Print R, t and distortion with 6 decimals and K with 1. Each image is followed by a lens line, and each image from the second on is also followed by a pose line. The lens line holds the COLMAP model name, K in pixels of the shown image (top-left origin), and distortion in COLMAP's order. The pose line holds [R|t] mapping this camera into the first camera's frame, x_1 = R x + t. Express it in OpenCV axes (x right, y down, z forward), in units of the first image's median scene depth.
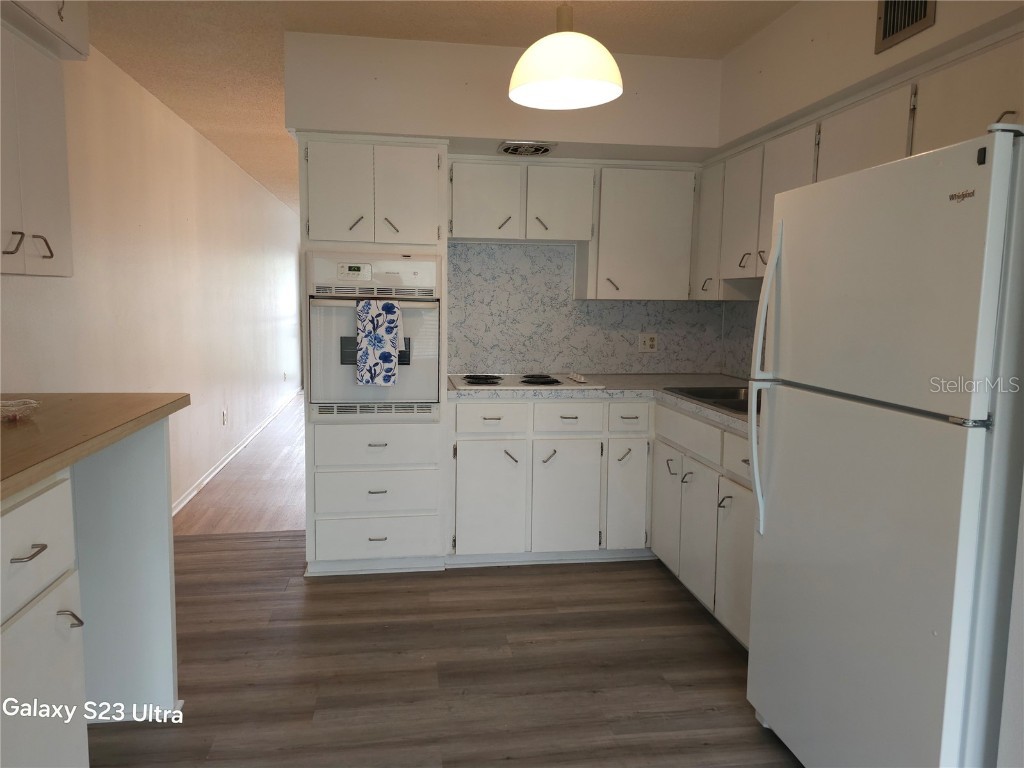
lens RADIAL K [[737.4, 0, 505.9], [0, 737.4, 377.1], [0, 0, 1]] dist [0.061924, -0.024582]
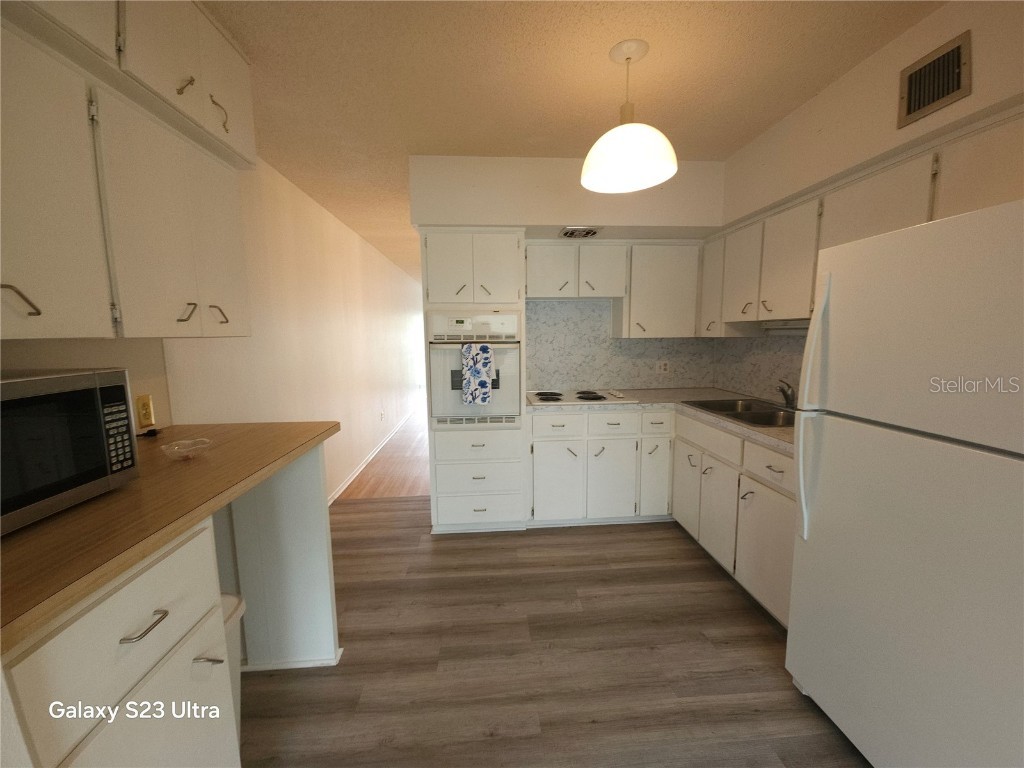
lens RADIAL K [[419.4, 0, 517.0], [0, 419.4, 386.2], [0, 0, 1]] dist [0.007929, -0.003218]
pose [[0.997476, -0.016363, -0.069089, -0.047164], [0.017541, 0.999710, 0.016478, -0.038200], [0.068799, -0.017648, 0.997474, 0.226157]]
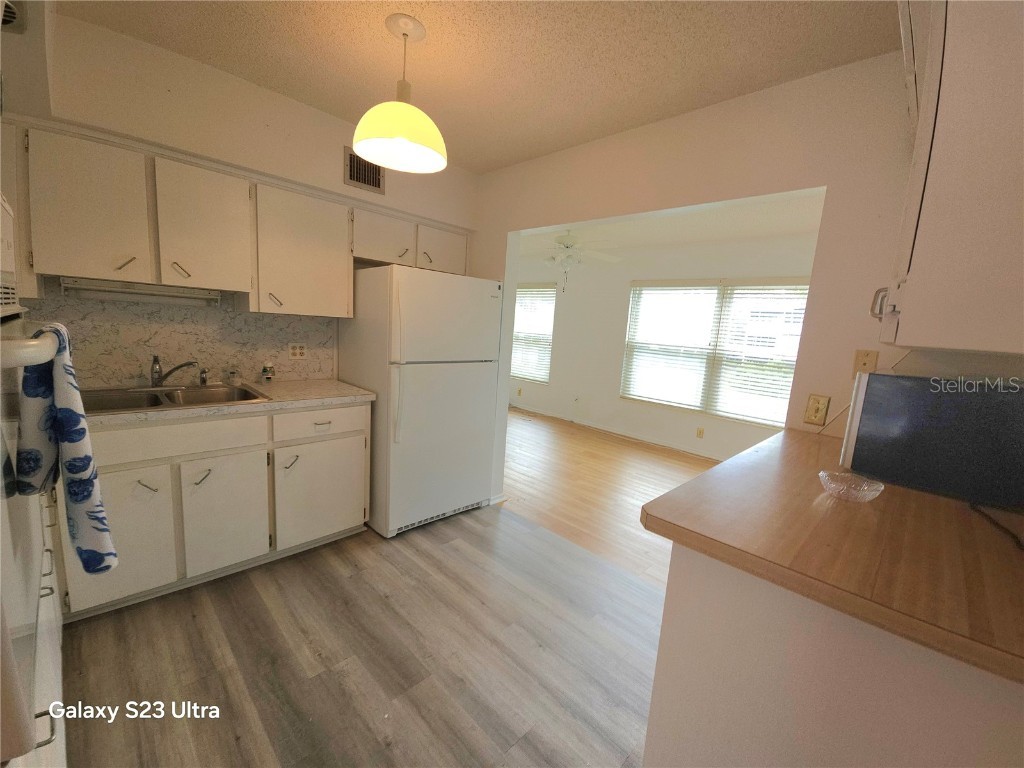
lens RADIAL K [[419.4, 0, 516.5], [0, 419.4, 389.3], [0, 0, 1]] dist [0.007929, -0.003218]
pose [[-0.612424, -0.166430, 0.772812, -0.497683], [0.011029, 0.975693, 0.218862, -0.118843], [-0.790453, 0.142559, -0.595702, 1.031884]]
